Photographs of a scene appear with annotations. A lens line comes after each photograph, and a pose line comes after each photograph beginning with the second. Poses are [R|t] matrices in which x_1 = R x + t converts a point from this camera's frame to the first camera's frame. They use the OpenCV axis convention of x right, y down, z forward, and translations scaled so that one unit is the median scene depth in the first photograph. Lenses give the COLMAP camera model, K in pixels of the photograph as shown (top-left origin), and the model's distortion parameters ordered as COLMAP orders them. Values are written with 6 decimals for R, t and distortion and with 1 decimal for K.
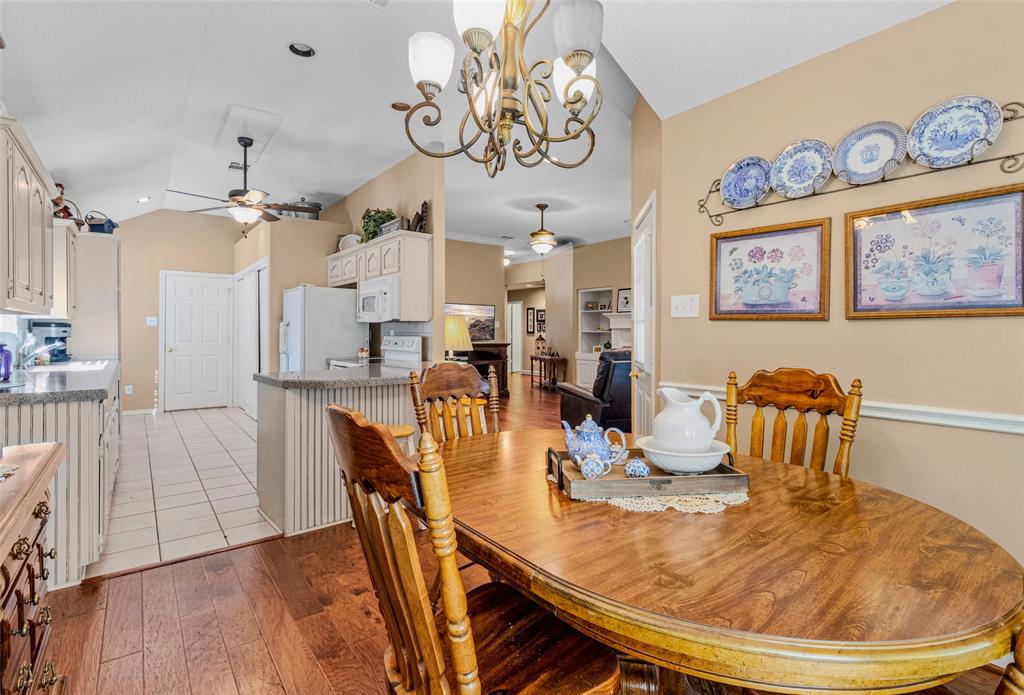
lens RADIAL K [[502.4, 0, 518.2], [0, 502.4, 331.4], [0, 0, 1]] dist [0.004038, 0.001629]
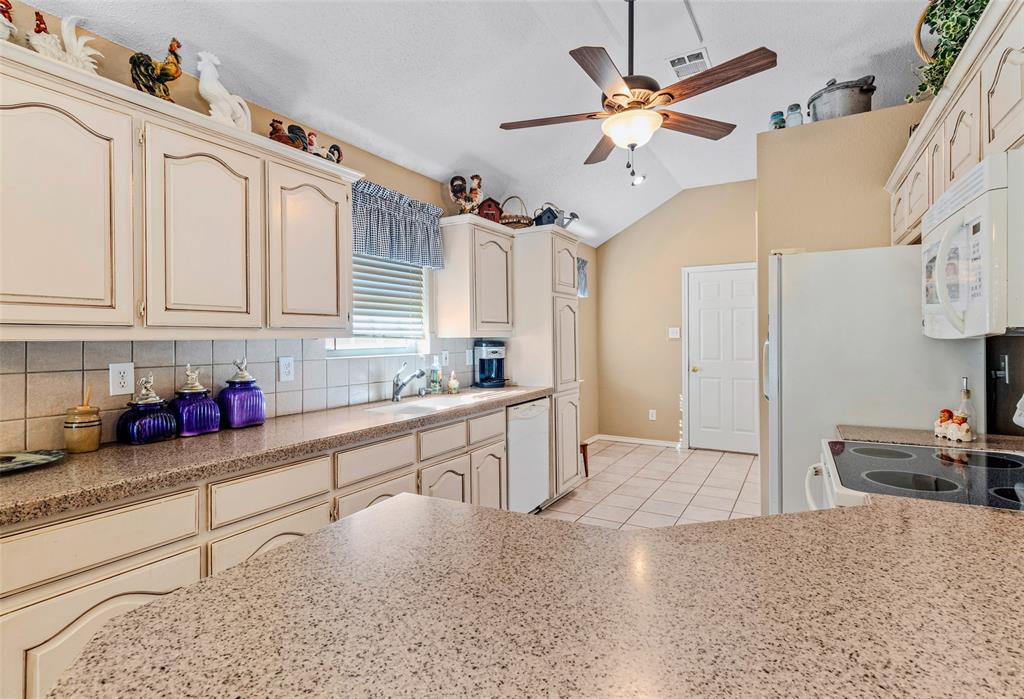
lens RADIAL K [[502.4, 0, 514.3], [0, 502.4, 342.6], [0, 0, 1]] dist [0.004038, 0.001629]
pose [[0.366558, 0.006258, -0.930374, -0.106067], [0.008748, 0.999910, 0.010172, -0.020733], [0.930354, -0.011867, 0.366470, 0.647441]]
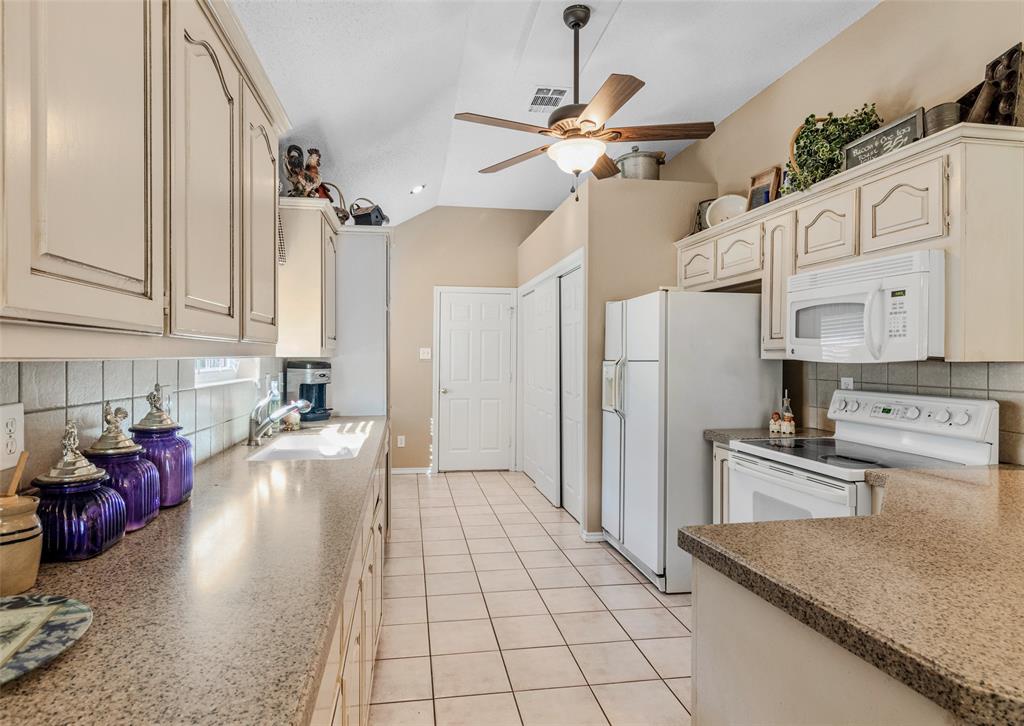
lens RADIAL K [[562.7, 0, 484.7], [0, 562.7, 364.6], [0, 0, 1]] dist [0.000698, -0.000596]
pose [[0.870121, 0.009713, -0.492742, -0.313190], [-0.002764, 0.999886, 0.014828, -0.022645], [0.492830, -0.011540, 0.870049, 0.413497]]
